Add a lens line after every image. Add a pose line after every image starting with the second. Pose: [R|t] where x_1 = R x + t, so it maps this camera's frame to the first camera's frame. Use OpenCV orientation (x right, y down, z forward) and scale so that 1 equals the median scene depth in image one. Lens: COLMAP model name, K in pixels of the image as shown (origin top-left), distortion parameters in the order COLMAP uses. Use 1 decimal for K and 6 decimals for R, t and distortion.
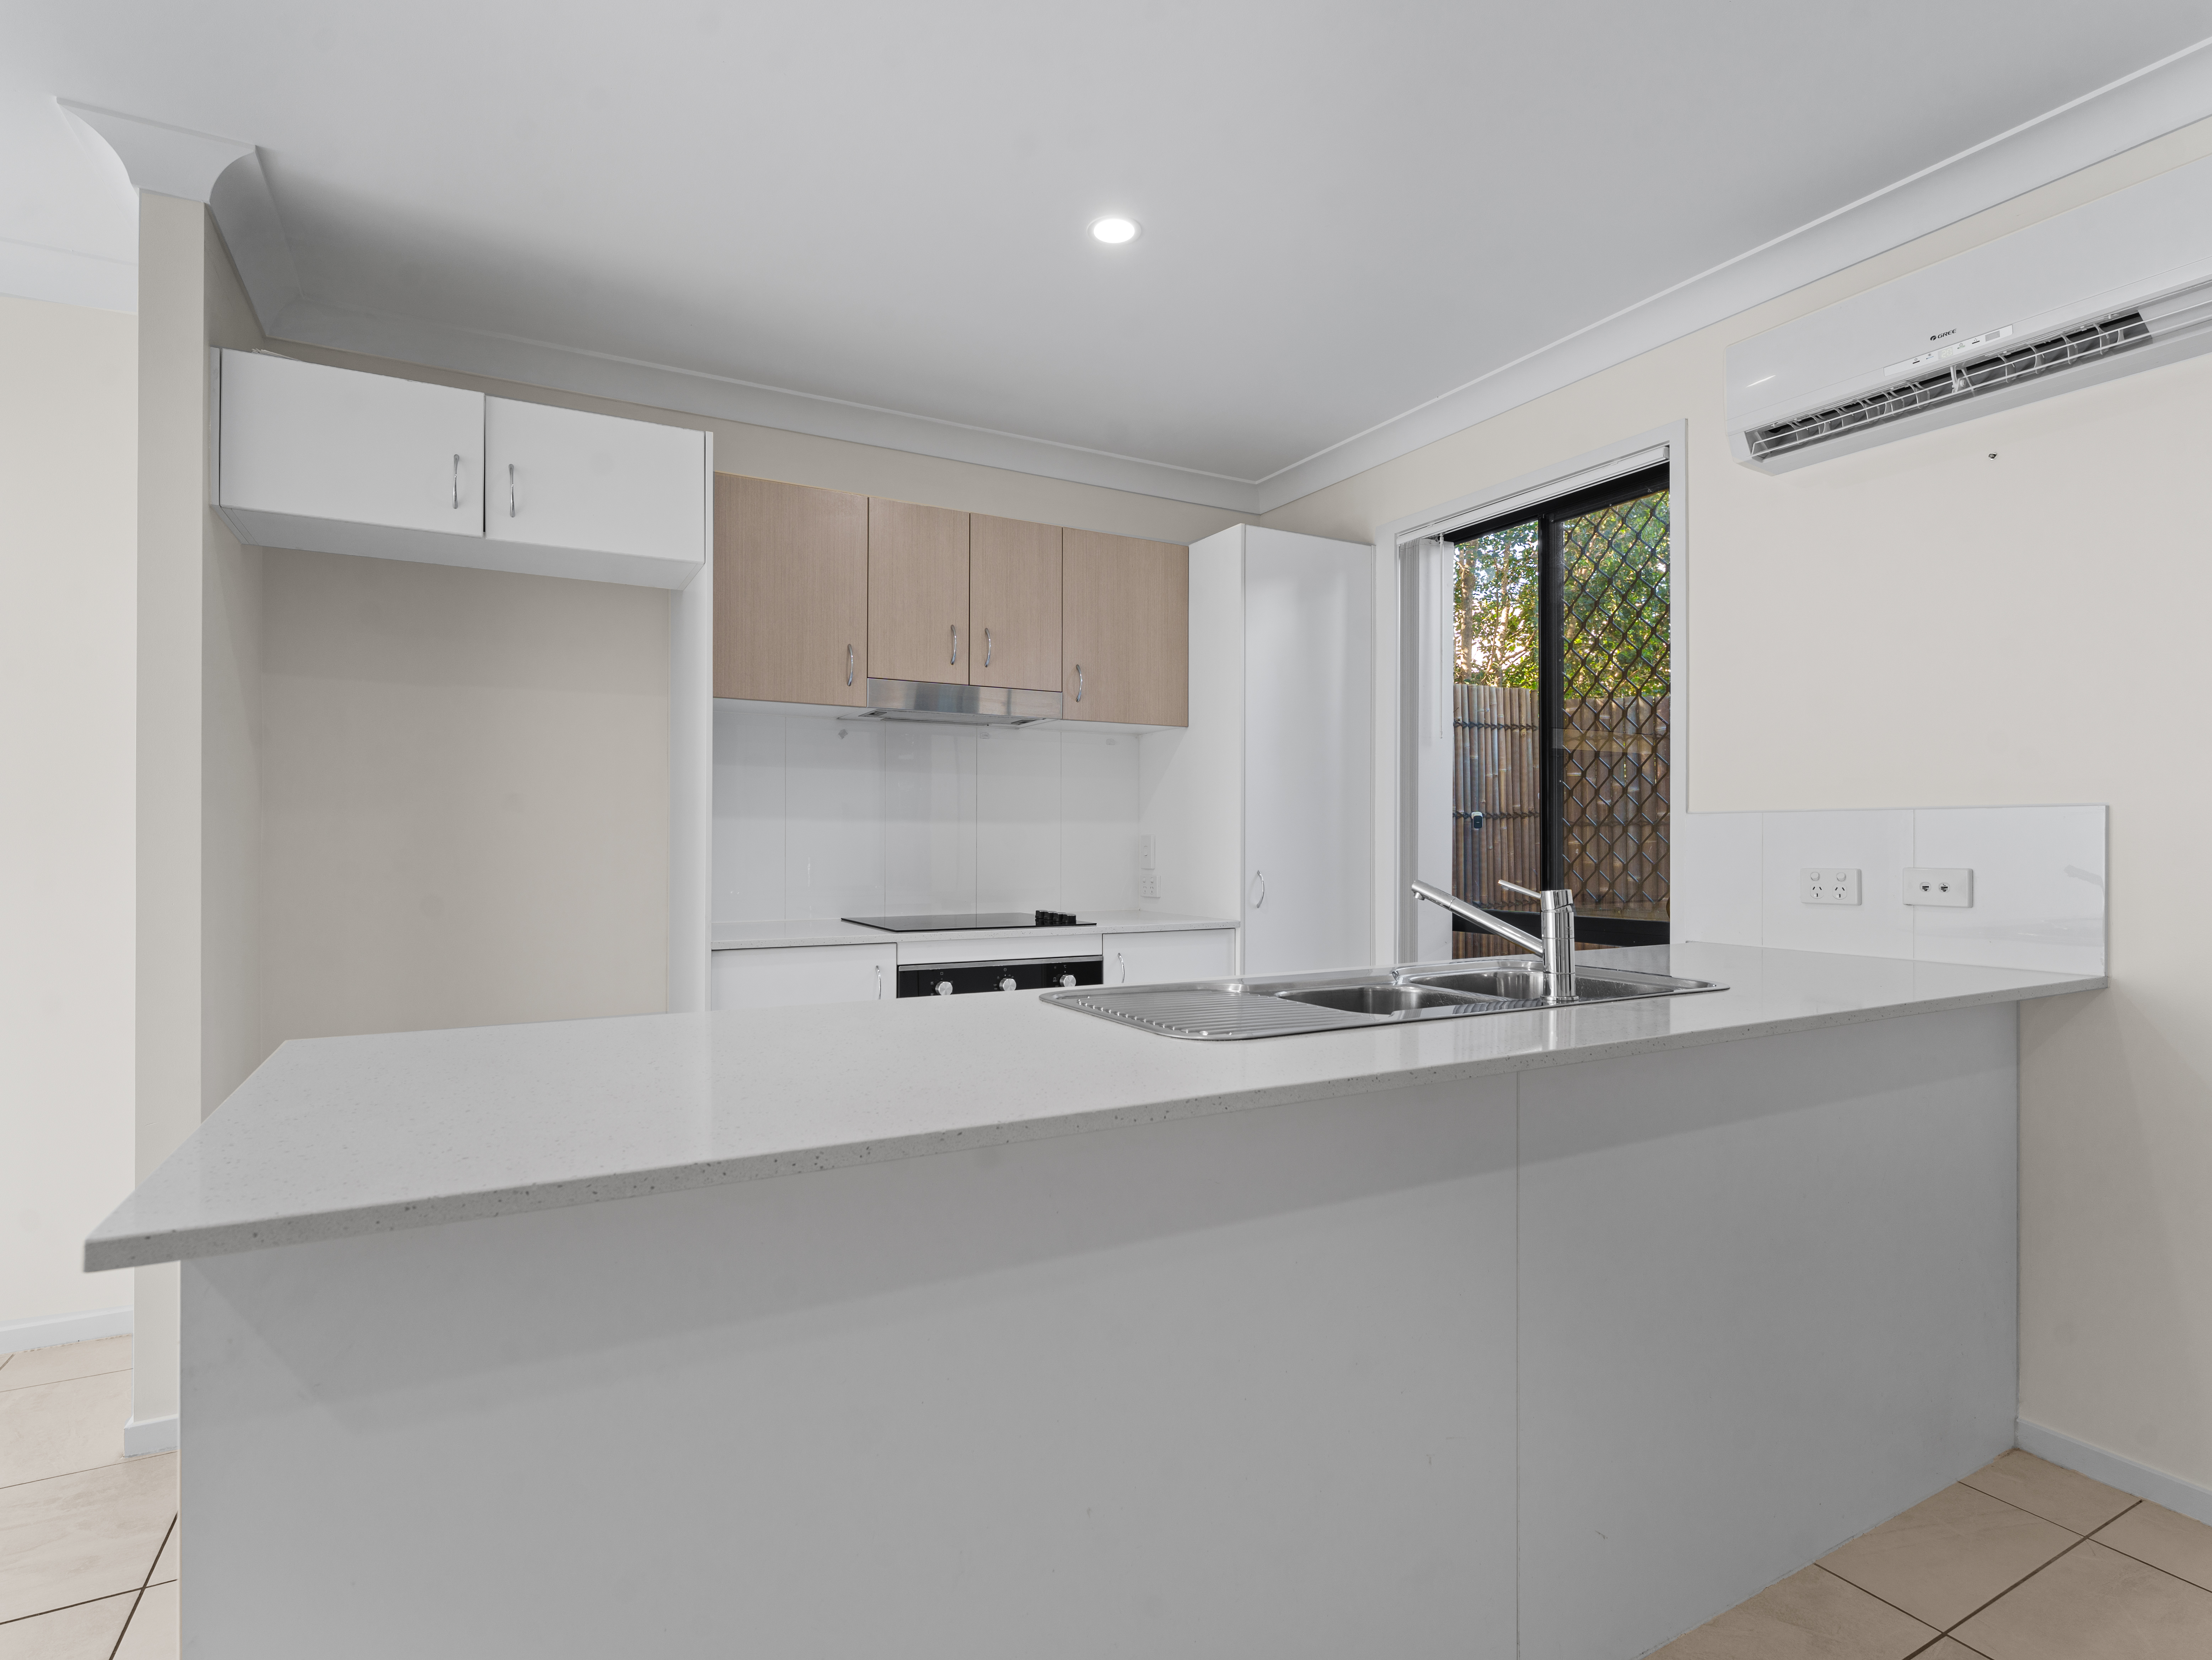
lens RADIAL K [[1109.9, 0, 1105.6], [0, 1109.9, 831.5], [0, 0, 1]] dist [-0.002279, 0.000162]
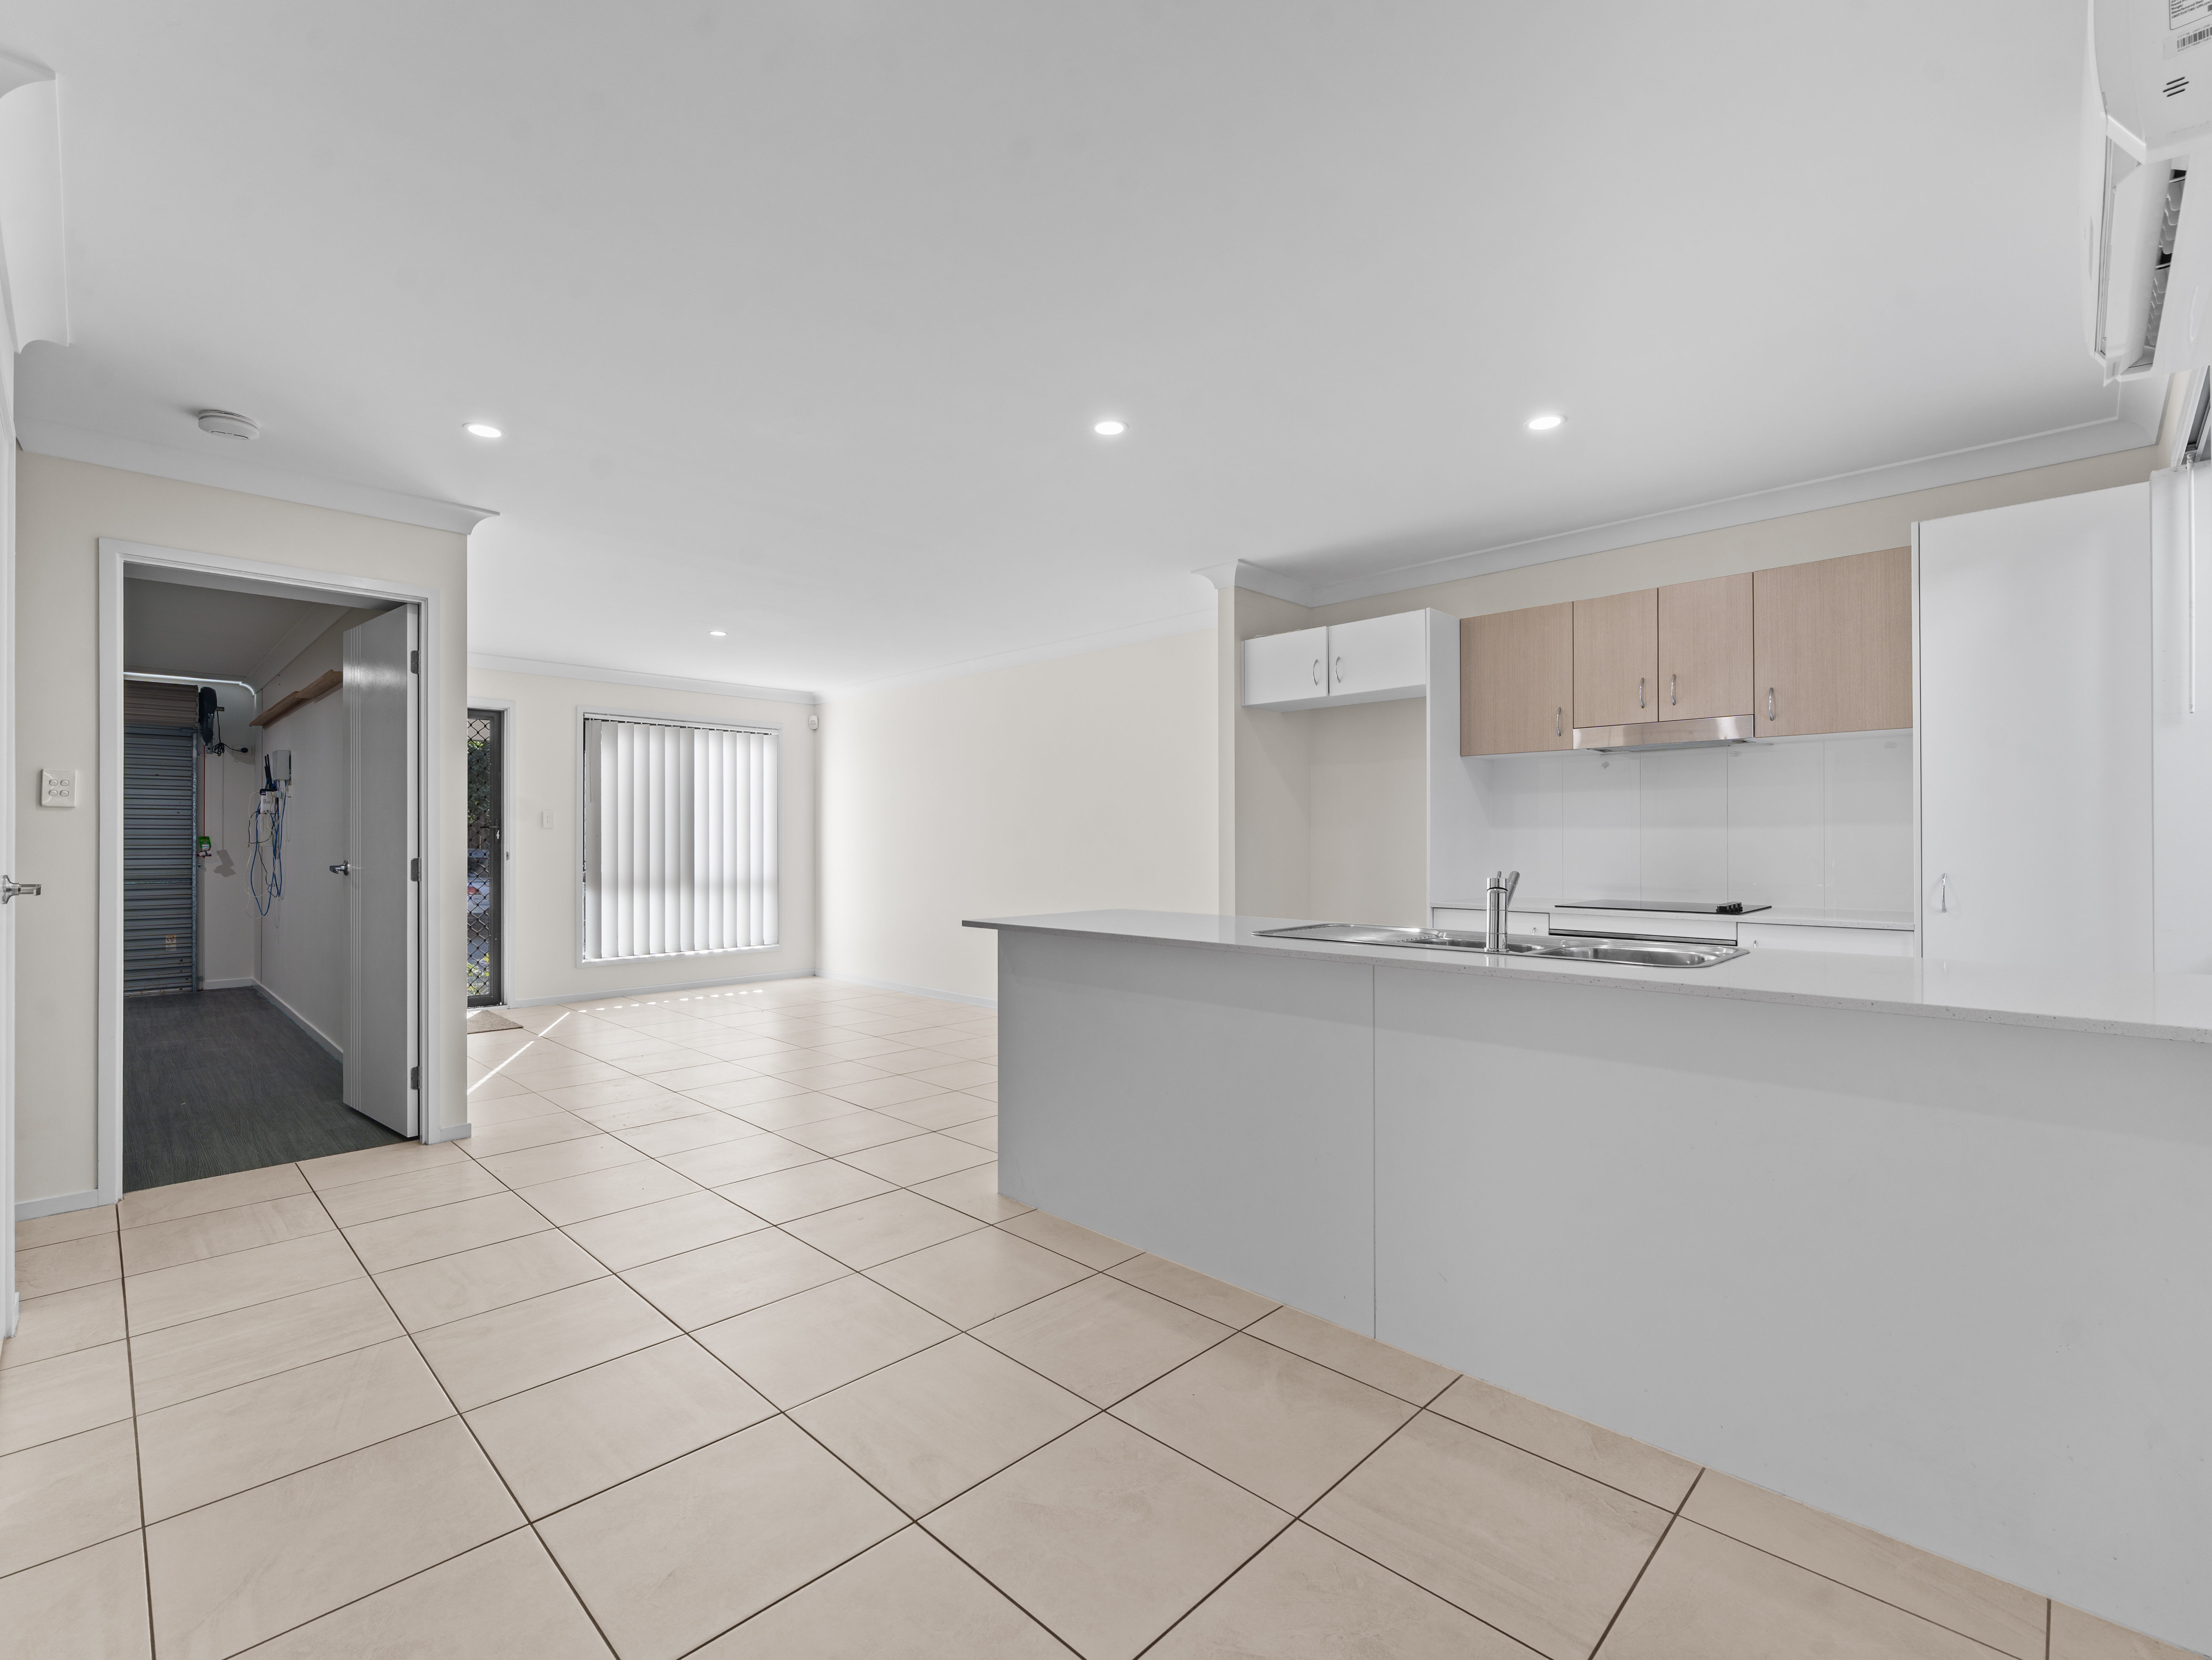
lens RADIAL K [[988.0, 0, 1106.3], [0, 988.0, 838.0], [0, 0, 1]] dist [0.003655, 0.000714]
pose [[0.284010, -0.006561, -0.958799, 0.910123], [0.010786, 0.999935, -0.003648, -0.000176], [0.958761, -0.009305, 0.284062, 0.070427]]
